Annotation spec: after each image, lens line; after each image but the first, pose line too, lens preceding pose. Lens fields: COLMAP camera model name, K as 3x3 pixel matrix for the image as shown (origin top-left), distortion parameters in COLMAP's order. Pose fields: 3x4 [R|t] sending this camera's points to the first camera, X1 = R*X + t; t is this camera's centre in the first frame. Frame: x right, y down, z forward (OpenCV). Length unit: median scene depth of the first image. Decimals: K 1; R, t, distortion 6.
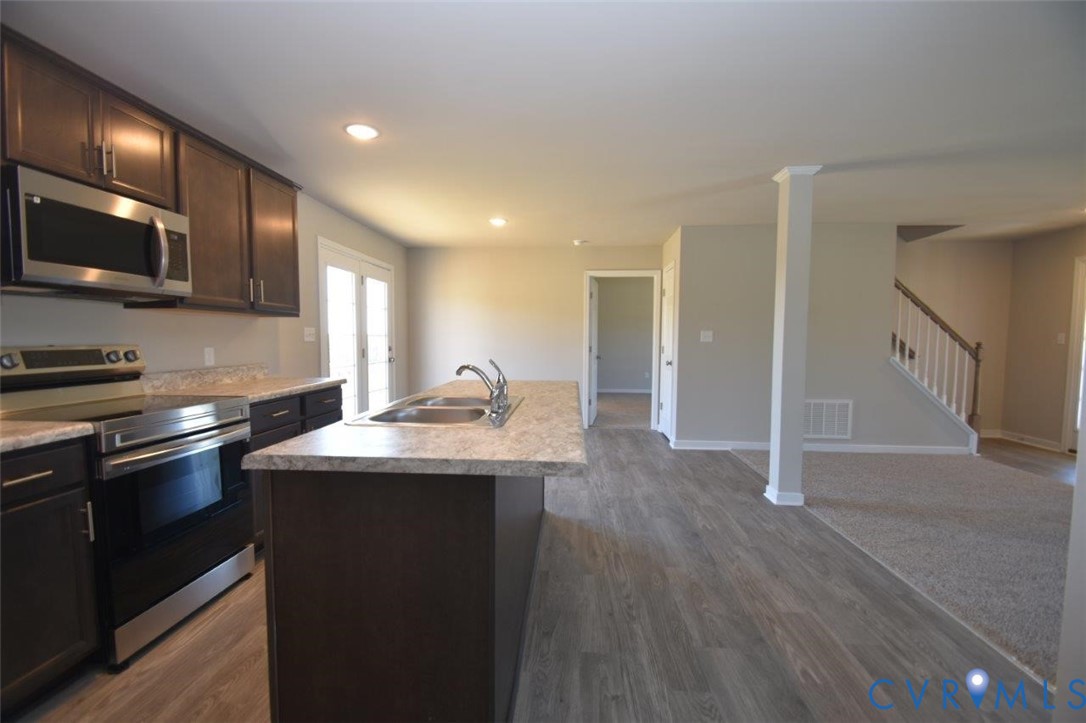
lens RADIAL K [[481.6, 0, 538.6], [0, 481.6, 365.8], [0, 0, 1]] dist [0.014993, -0.000239]
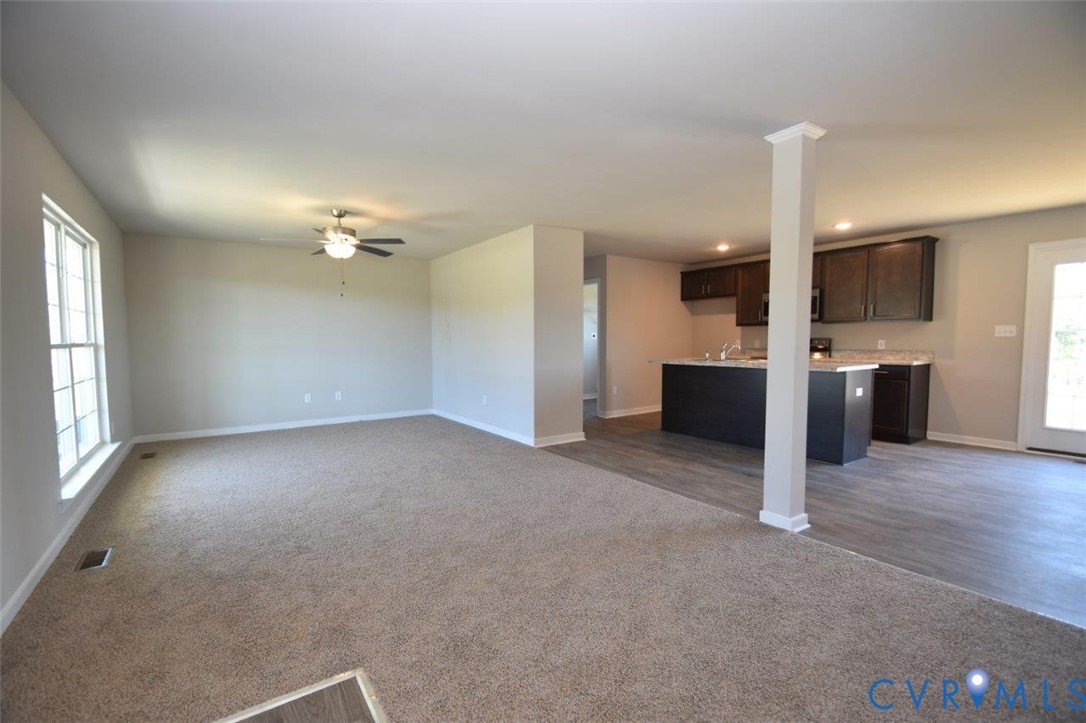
lens RADIAL K [[473.2, 0, 540.0], [0, 473.2, 369.3], [0, 0, 1]] dist [0.003234, -0.003507]
pose [[-0.773264, 0.043805, -0.632570, 1.624939], [-0.032681, 0.993532, 0.108750, -0.083112], [0.633242, 0.104766, -0.766830, 1.614132]]
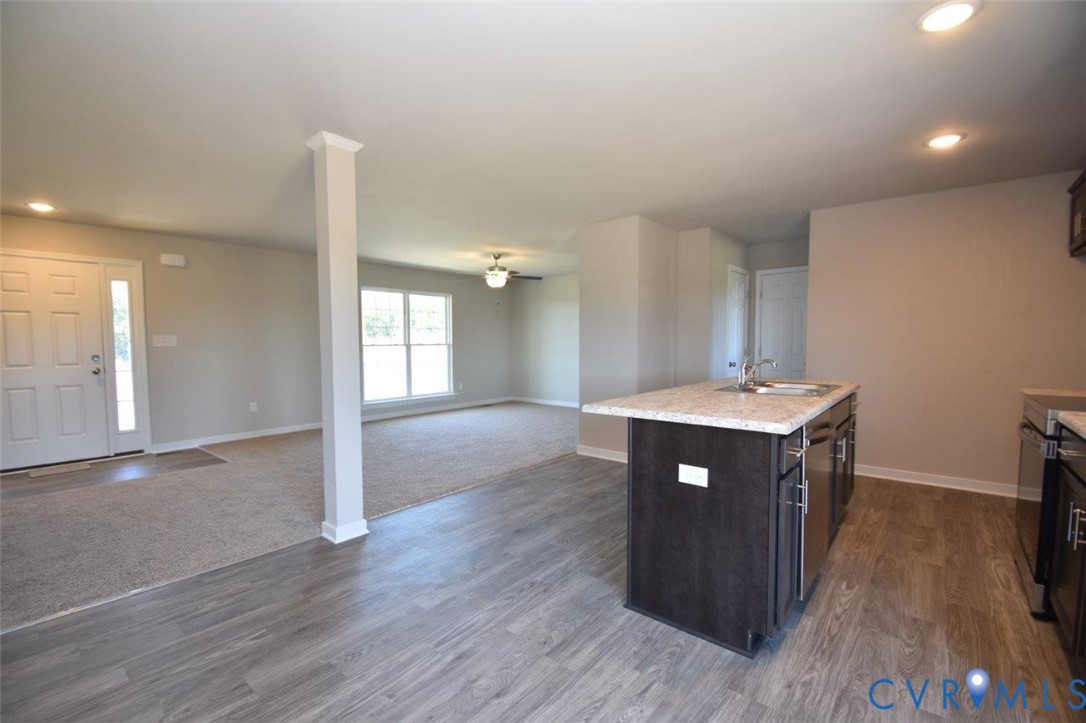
lens RADIAL K [[473.2, 0, 534.4], [0, 473.2, 369.5], [0, 0, 1]] dist [0.003234, -0.003507]
pose [[-0.811770, -0.035019, 0.582926, -0.278760], [0.034393, 0.993601, 0.107586, -0.100551], [-0.582963, 0.107384, -0.805371, 1.738418]]
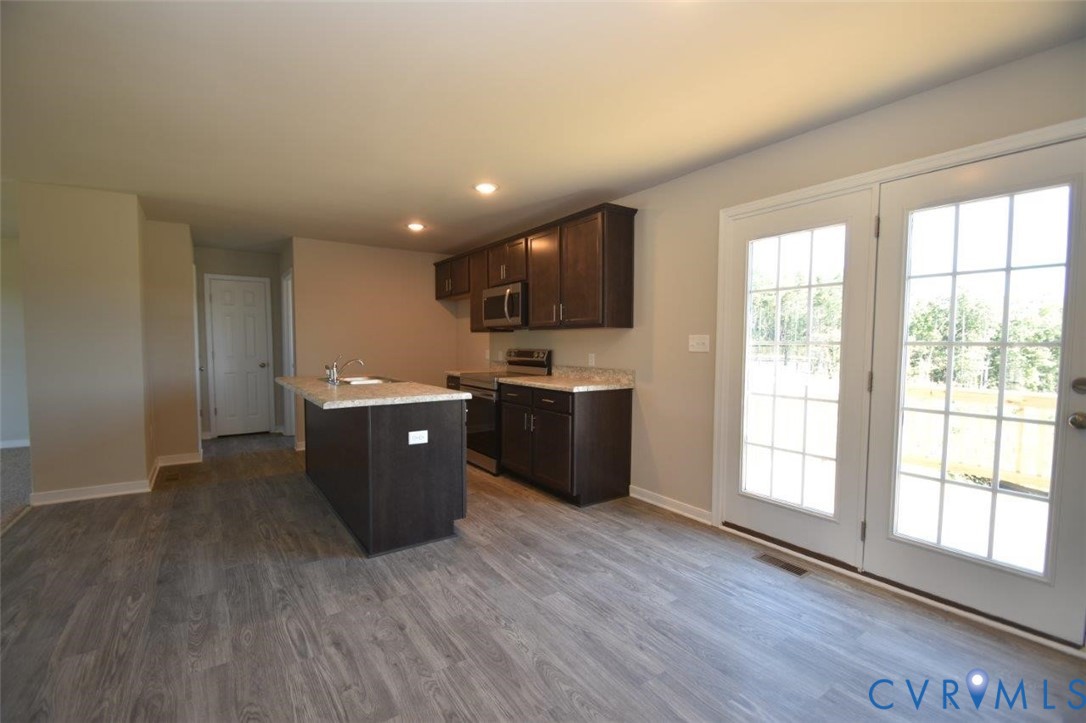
lens RADIAL K [[473.2, 0, 533.8], [0, 473.2, 368.6], [0, 0, 1]] dist [0.003234, -0.003507]
pose [[-0.779963, 0.028881, -0.625159, 0.319565], [-0.041089, 0.994416, 0.097204, -0.120684], [0.624475, 0.101503, -0.774421, 1.974324]]
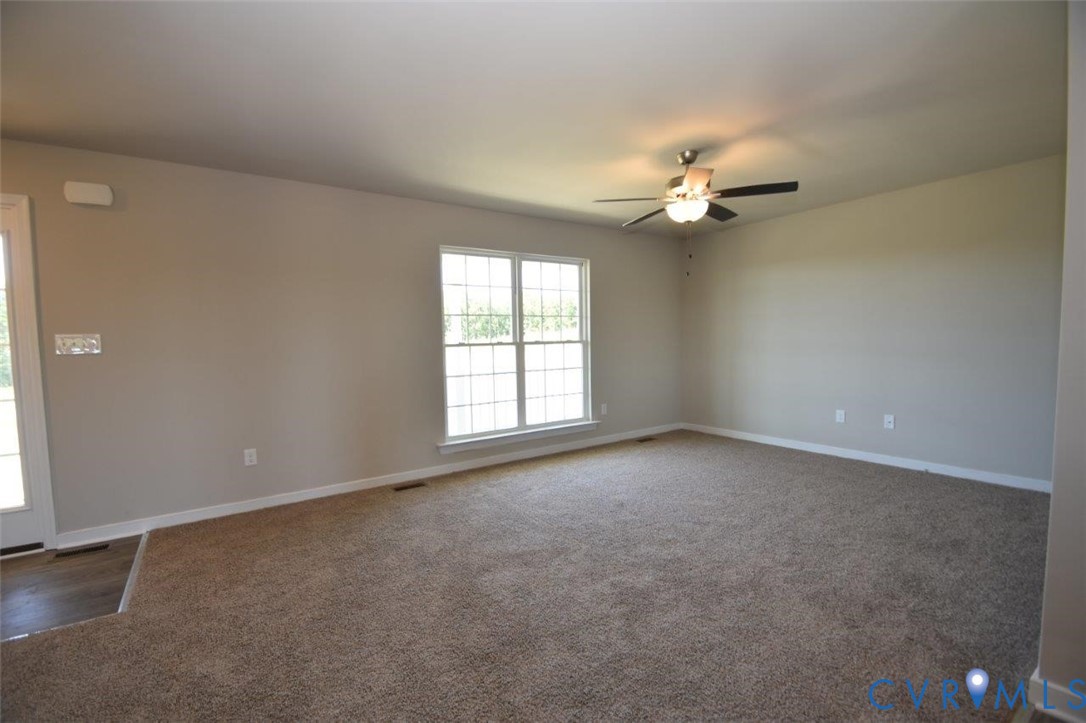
lens RADIAL K [[473.2, 0, 538.6], [0, 473.2, 379.1], [0, 0, 1]] dist [0.003234, -0.003507]
pose [[-0.634810, -0.054226, 0.770763, 0.533894], [0.062877, 0.990600, 0.121479, -0.049557], [-0.770105, 0.125579, -0.625434, 0.993030]]
